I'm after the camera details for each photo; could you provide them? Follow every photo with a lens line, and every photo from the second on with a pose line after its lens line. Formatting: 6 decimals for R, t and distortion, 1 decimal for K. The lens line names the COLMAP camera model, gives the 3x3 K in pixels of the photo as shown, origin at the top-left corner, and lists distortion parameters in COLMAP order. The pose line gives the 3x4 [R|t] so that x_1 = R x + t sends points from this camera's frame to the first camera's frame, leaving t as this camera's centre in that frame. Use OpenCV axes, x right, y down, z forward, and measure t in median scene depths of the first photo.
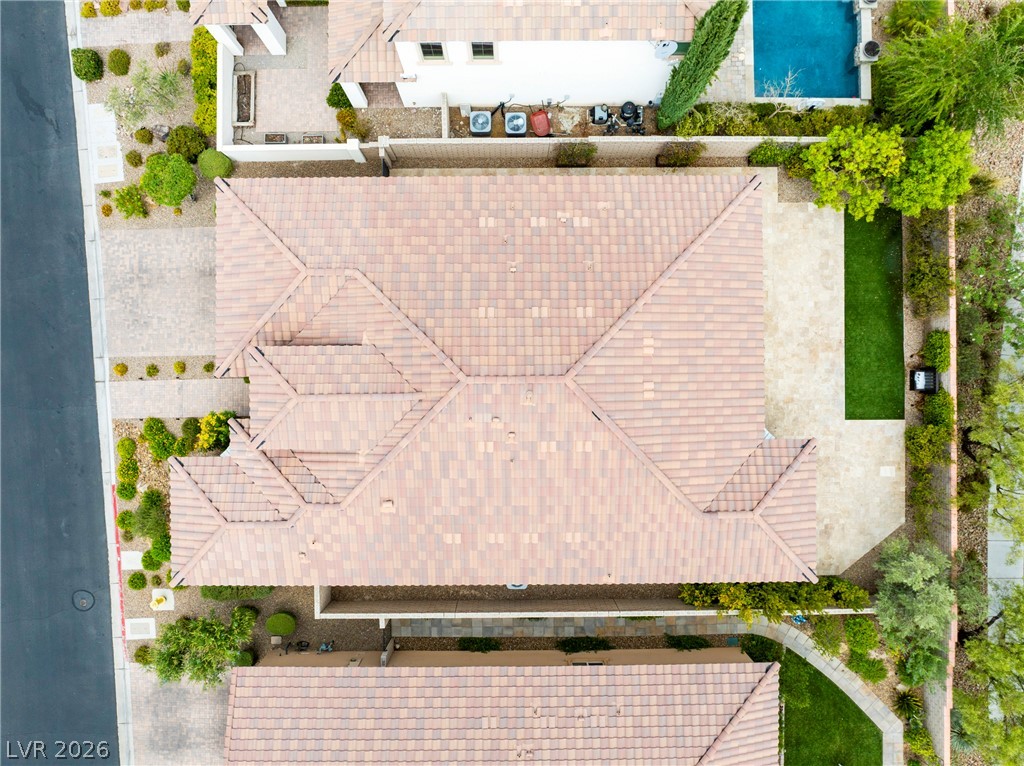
lens RADIAL K [[722.6, 0, 511.4], [0, 722.6, 381.3], [0, 0, 1]] dist [-0.046017, 0.017816]
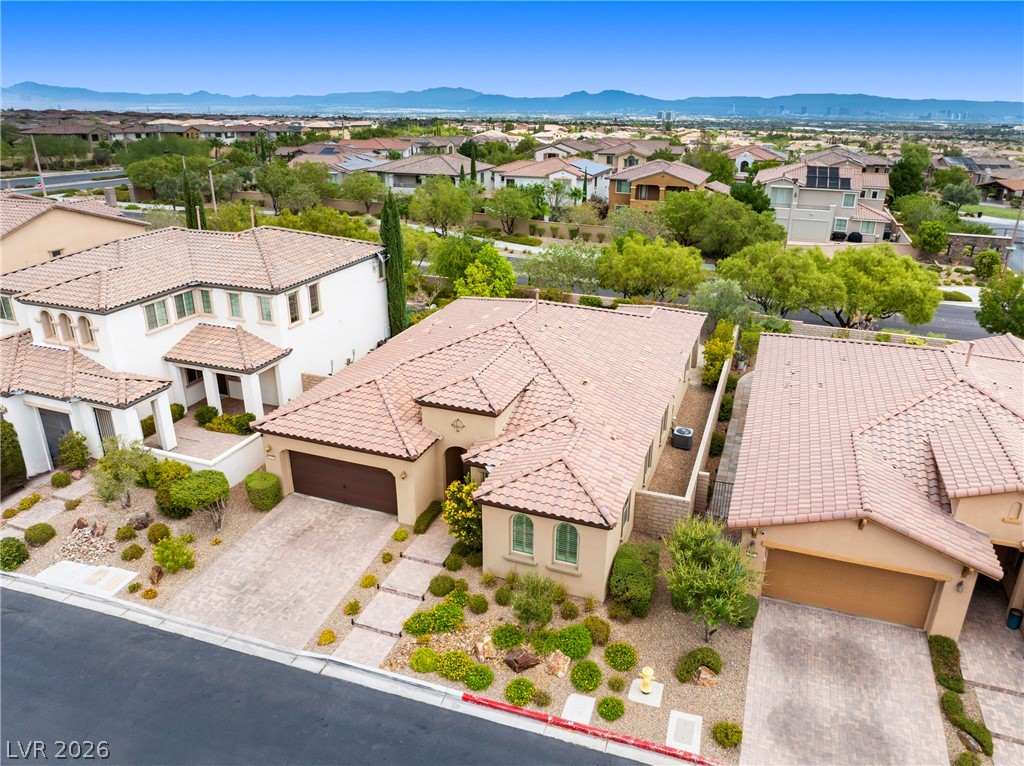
lens RADIAL K [[722.6, 0, 515.9], [0, 722.6, 380.7], [0, 0, 1]] dist [-0.046017, 0.017816]
pose [[0.355124, -0.359208, 0.863051, -1.023867], [0.934789, 0.143917, -0.324743, 0.371355], [-0.007557, 0.922094, 0.386892, 0.459696]]
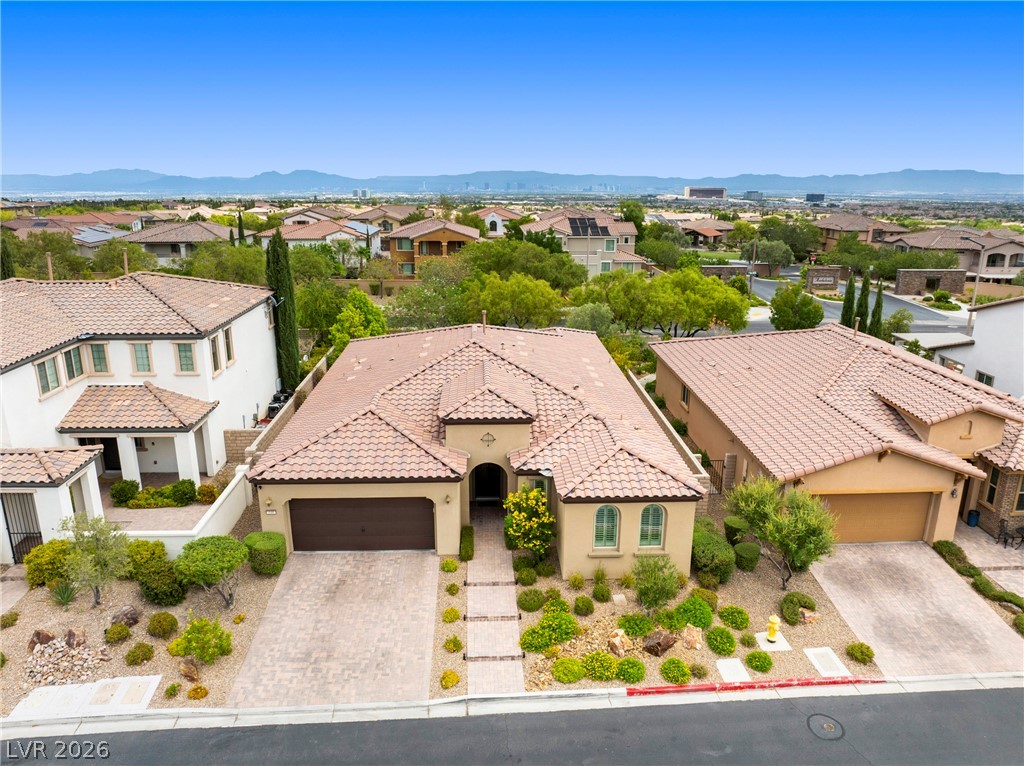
lens RADIAL K [[722.6, 0, 516.8], [0, 722.6, 380.8], [0, 0, 1]] dist [-0.046017, 0.017816]
pose [[-0.038348, -0.289913, 0.956284, -1.099239], [0.999181, 0.001245, 0.040446, 0.018448], [-0.012917, 0.957052, 0.289628, 0.542321]]
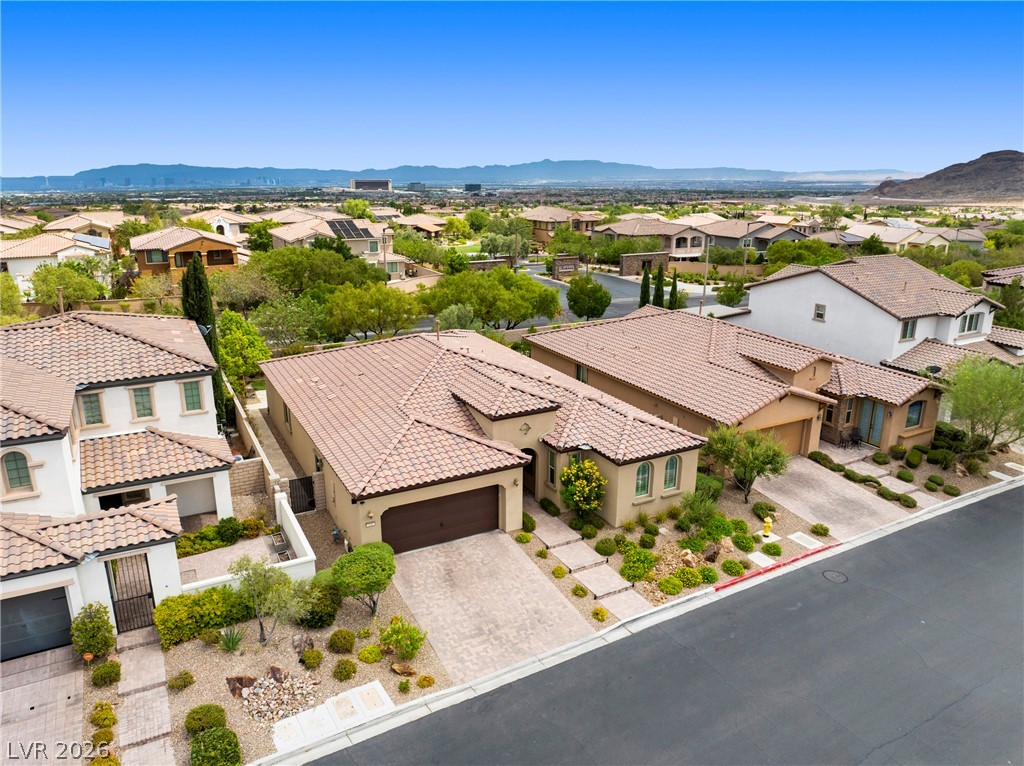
lens RADIAL K [[722.6, 0, 519.3], [0, 722.6, 381.1], [0, 0, 1]] dist [-0.046017, 0.017816]
pose [[-0.467263, -0.267107, 0.842804, -1.130610], [0.883925, -0.121199, 0.451650, -0.441483], [-0.018492, 0.956015, 0.292734, 0.497128]]
